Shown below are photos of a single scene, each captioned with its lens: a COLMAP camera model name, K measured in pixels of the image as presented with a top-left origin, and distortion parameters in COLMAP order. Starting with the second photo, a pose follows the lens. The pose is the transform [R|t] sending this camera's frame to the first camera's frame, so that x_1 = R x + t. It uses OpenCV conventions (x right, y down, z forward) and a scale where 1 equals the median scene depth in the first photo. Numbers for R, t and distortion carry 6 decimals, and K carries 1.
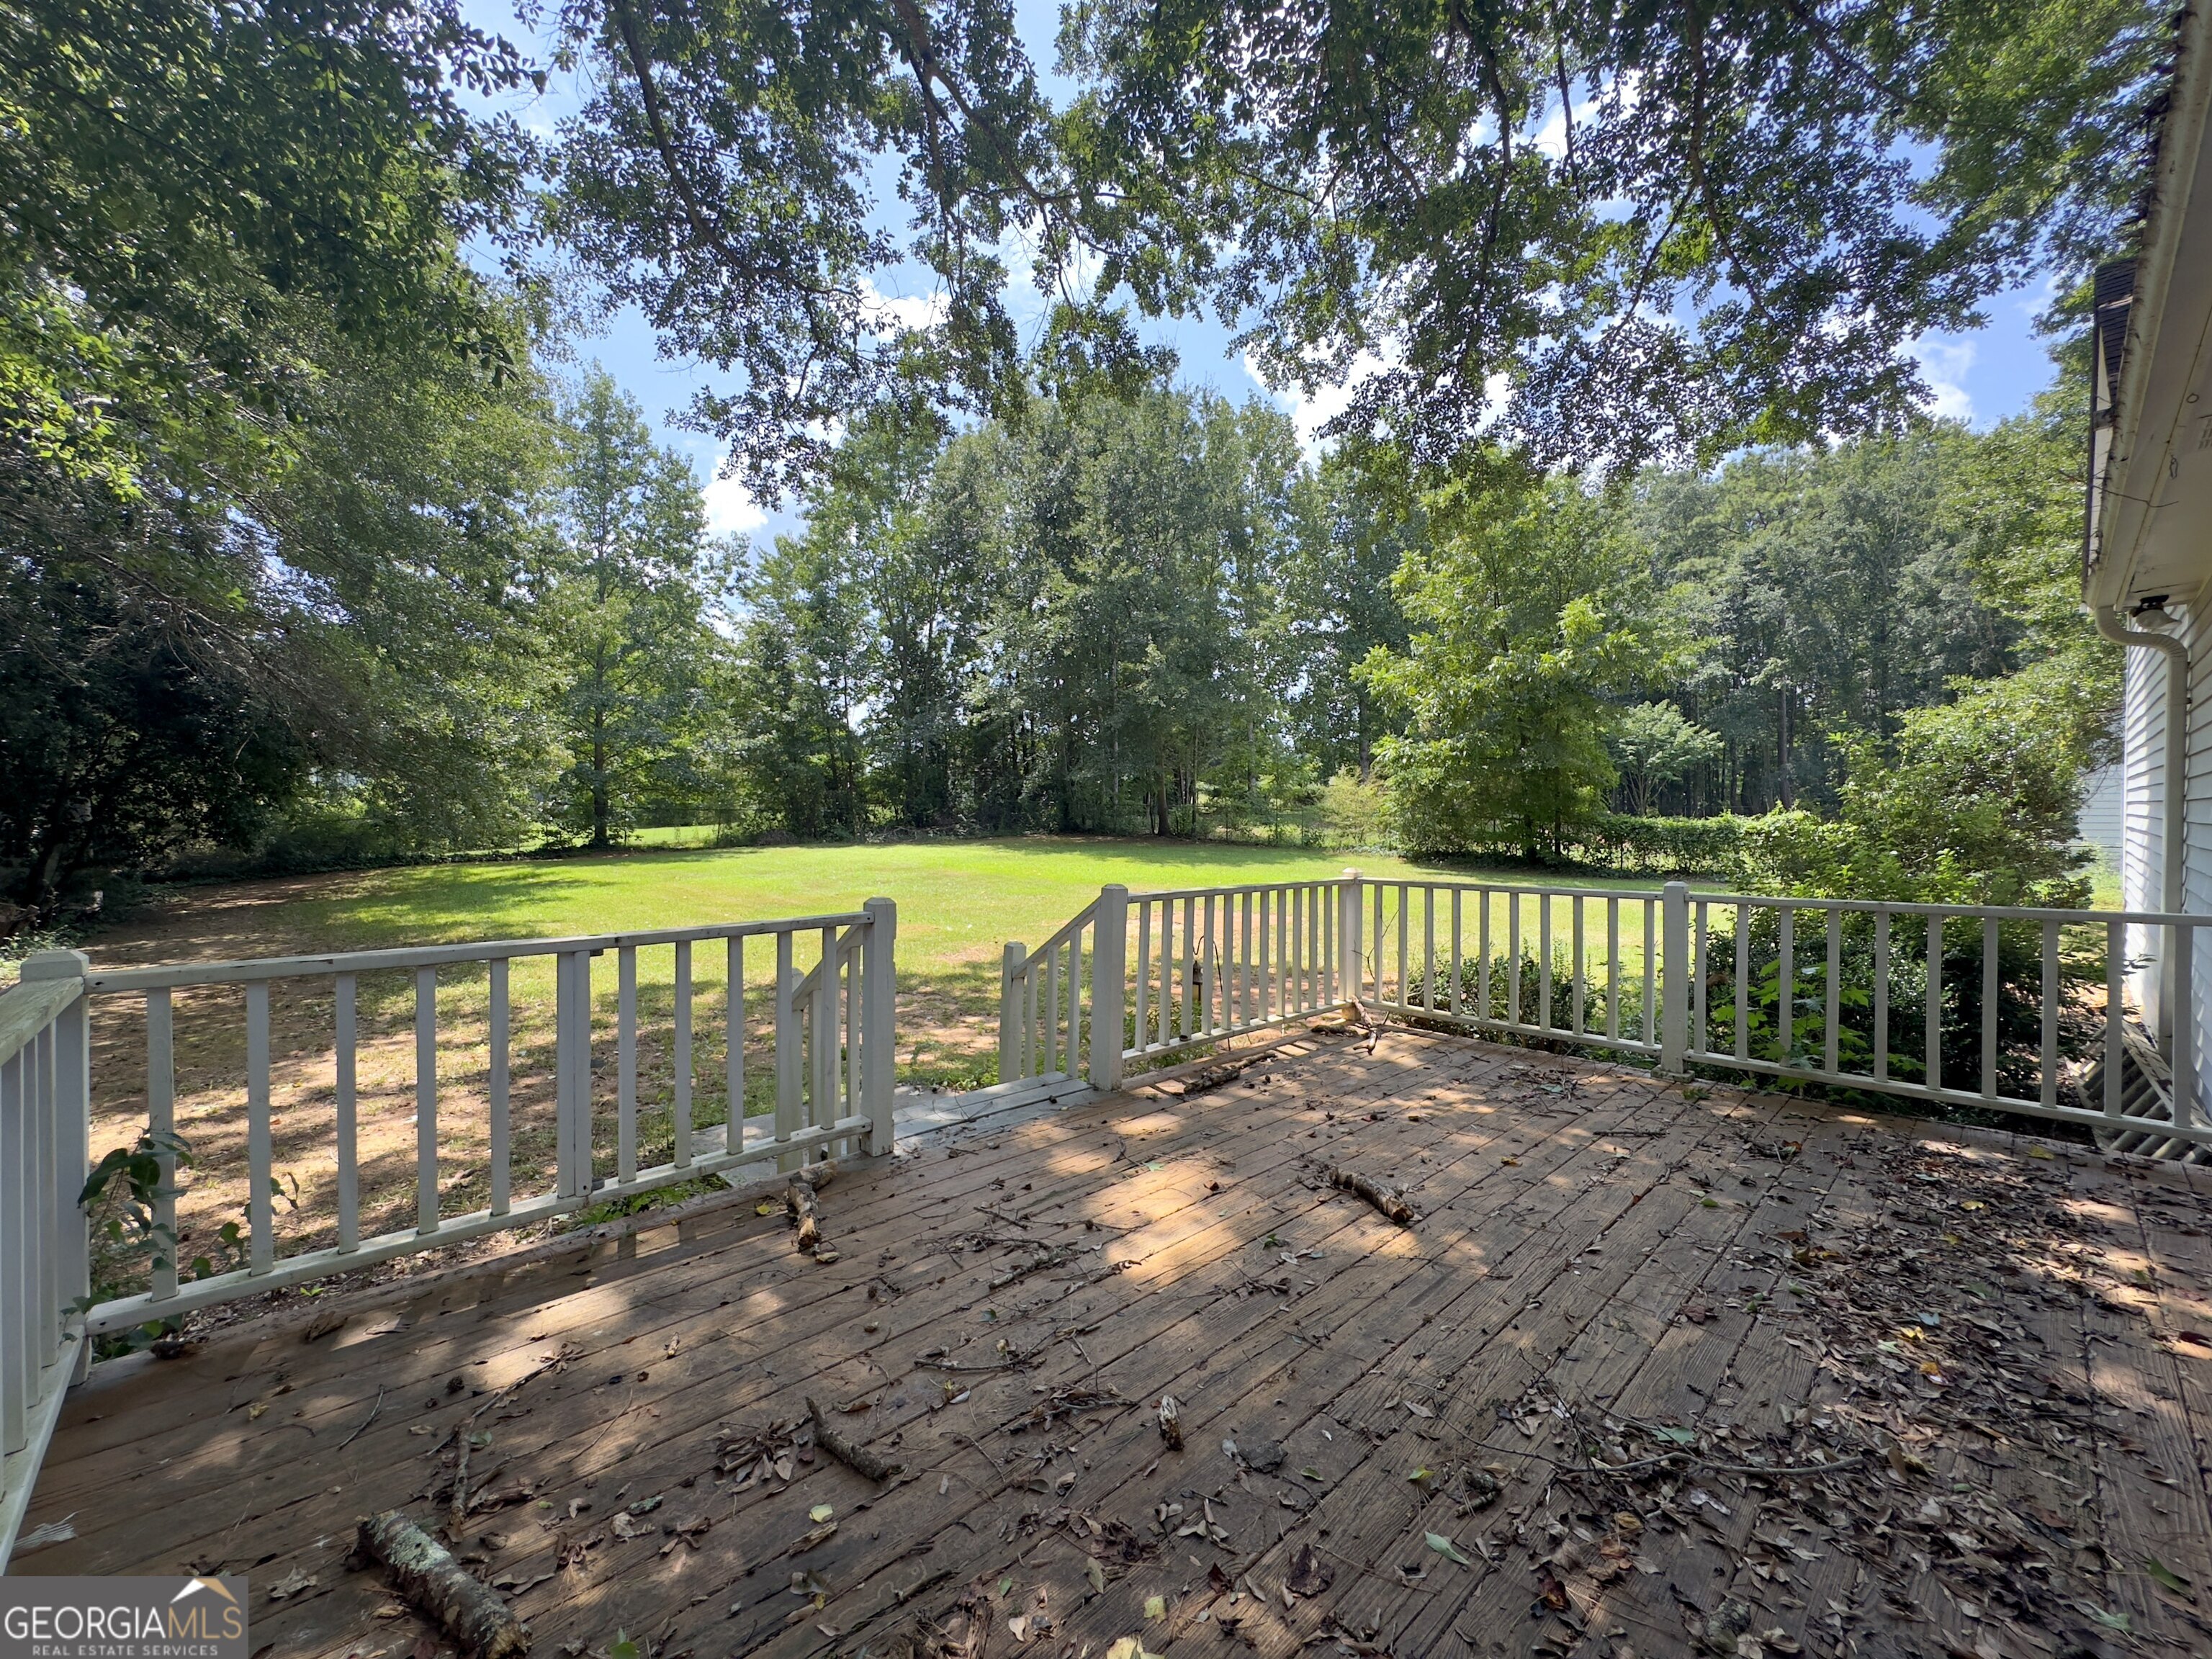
lens RADIAL K [[888.3, 0, 1105.5], [0, 888.3, 814.9], [0, 0, 1]] dist [-0.005727, 0.001932]
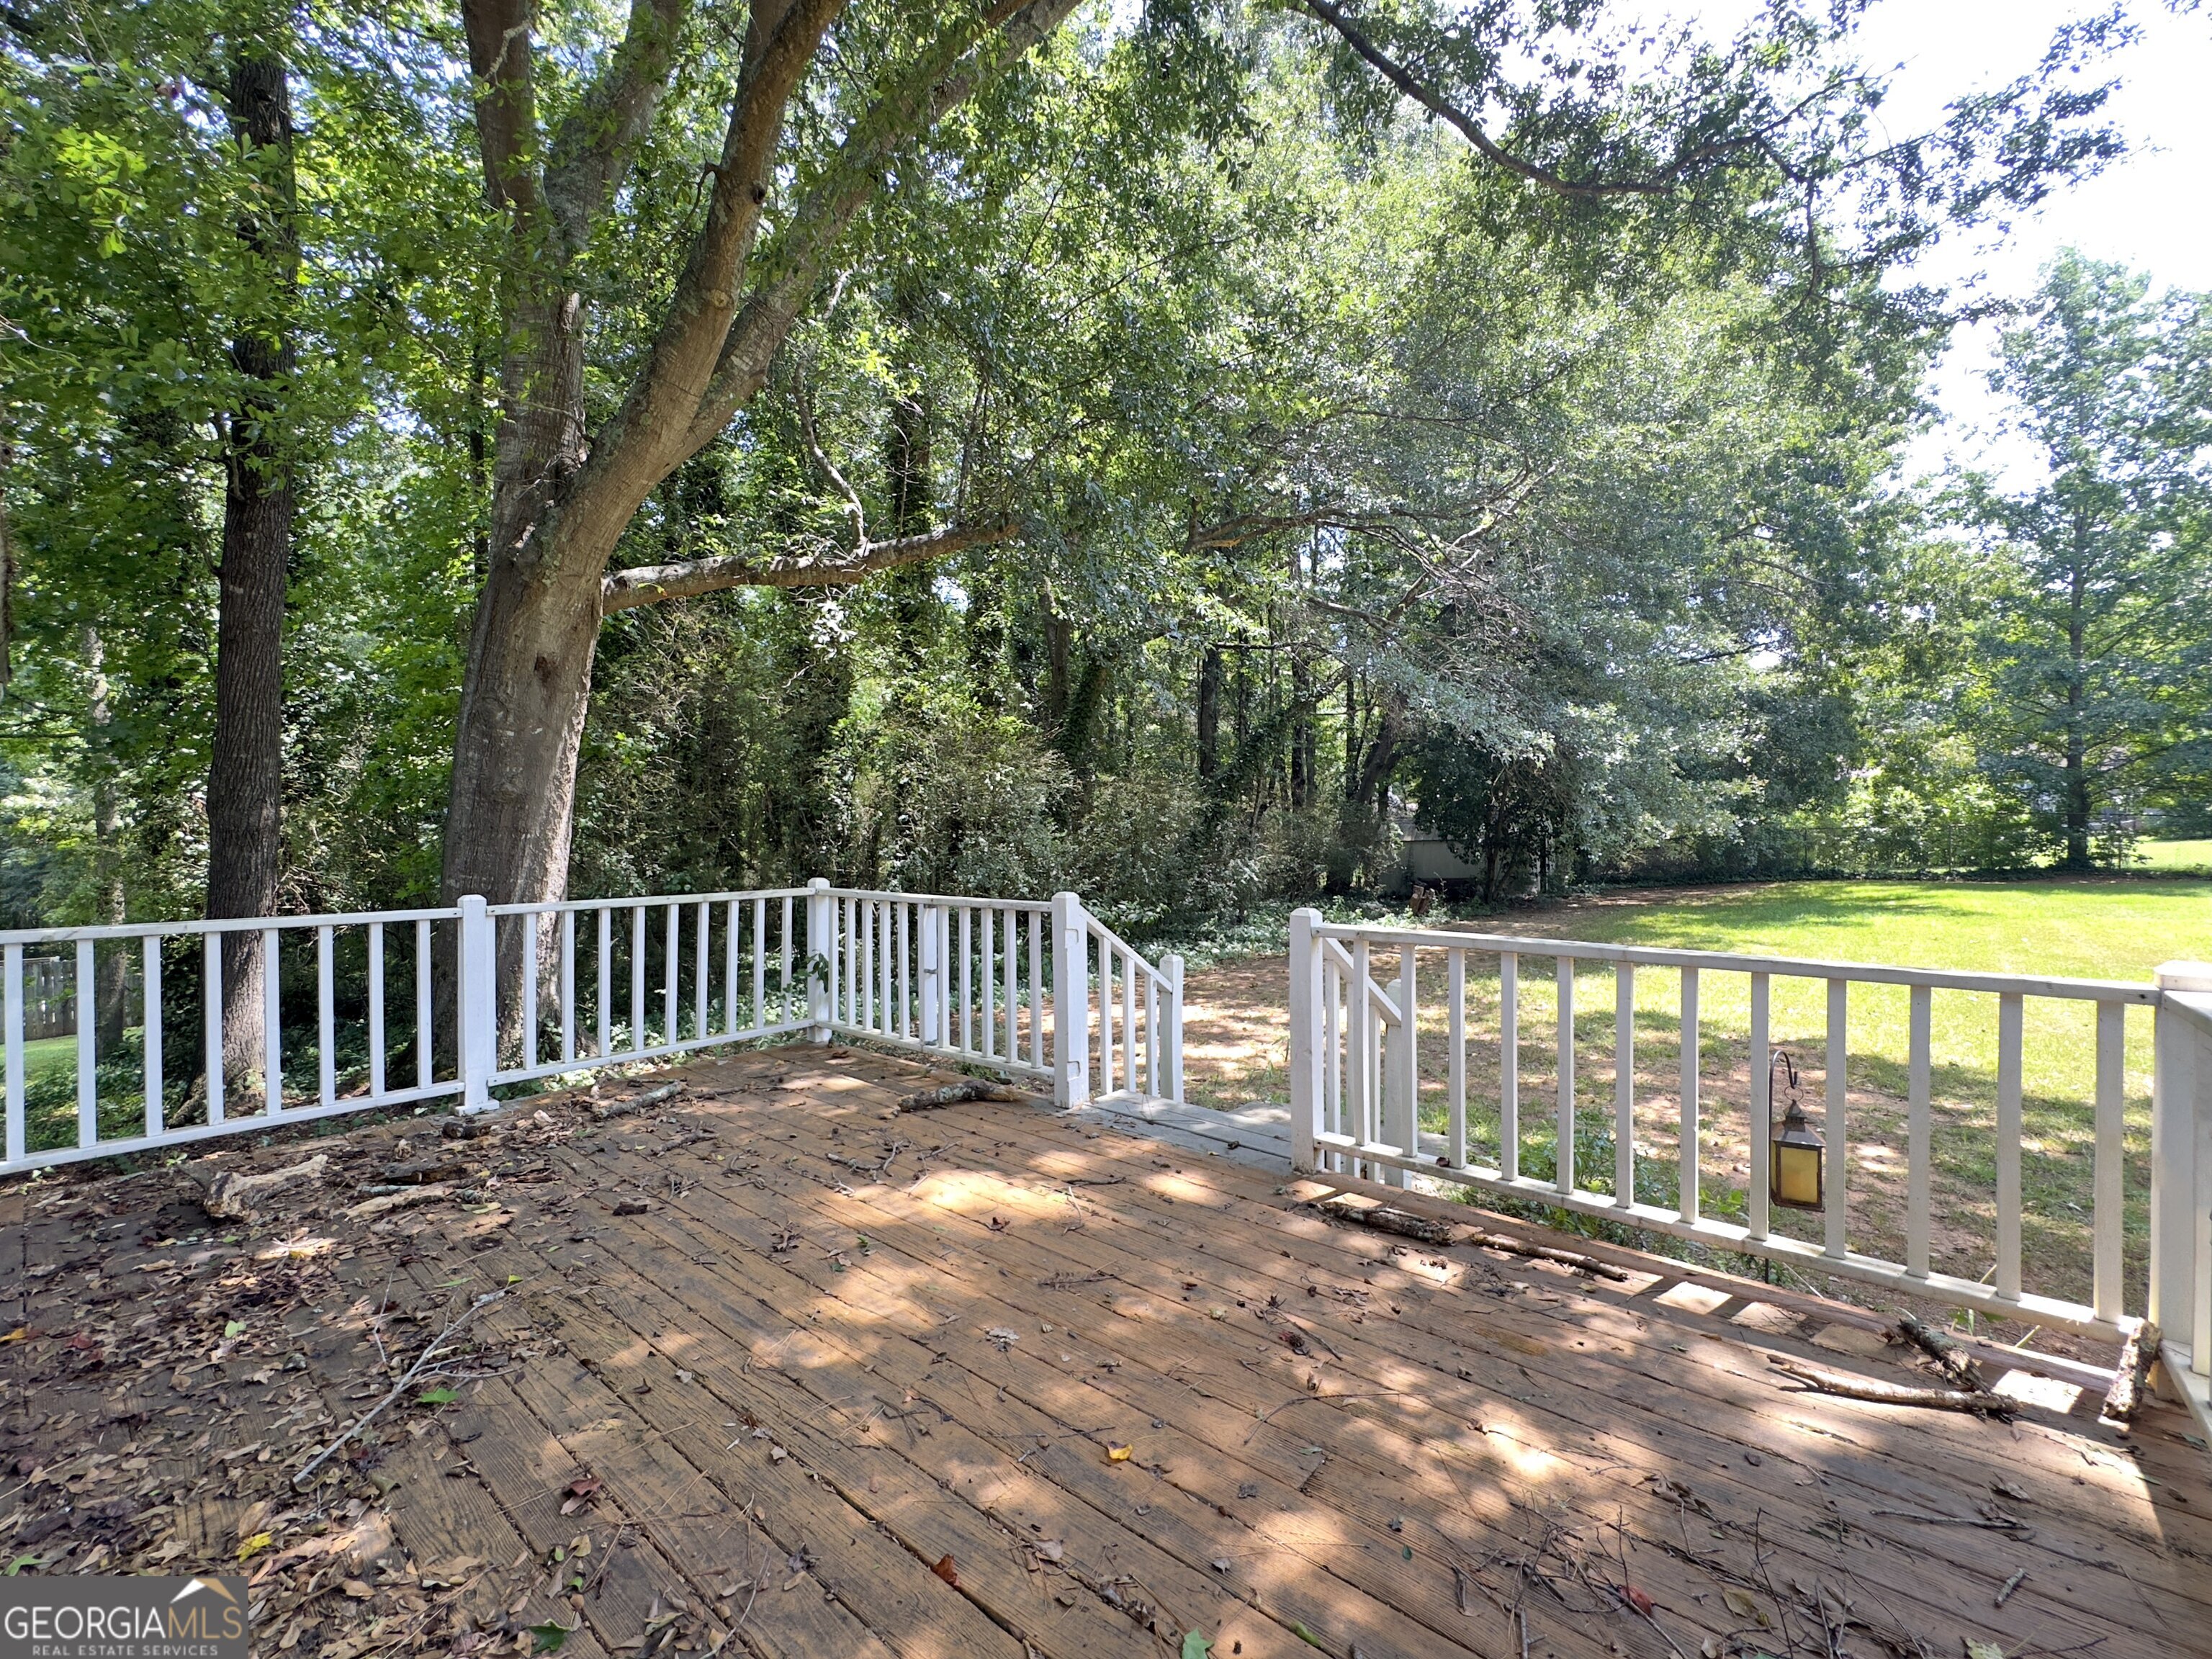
lens RADIAL K [[888.3, 0, 1109.5], [0, 888.3, 836.6], [0, 0, 1]] dist [-0.005727, 0.001932]
pose [[0.135442, 0.003843, -0.990778, 0.124183], [0.006637, 0.999967, 0.004786, -0.000145], [0.990763, -0.007224, 0.135412, 0.113238]]
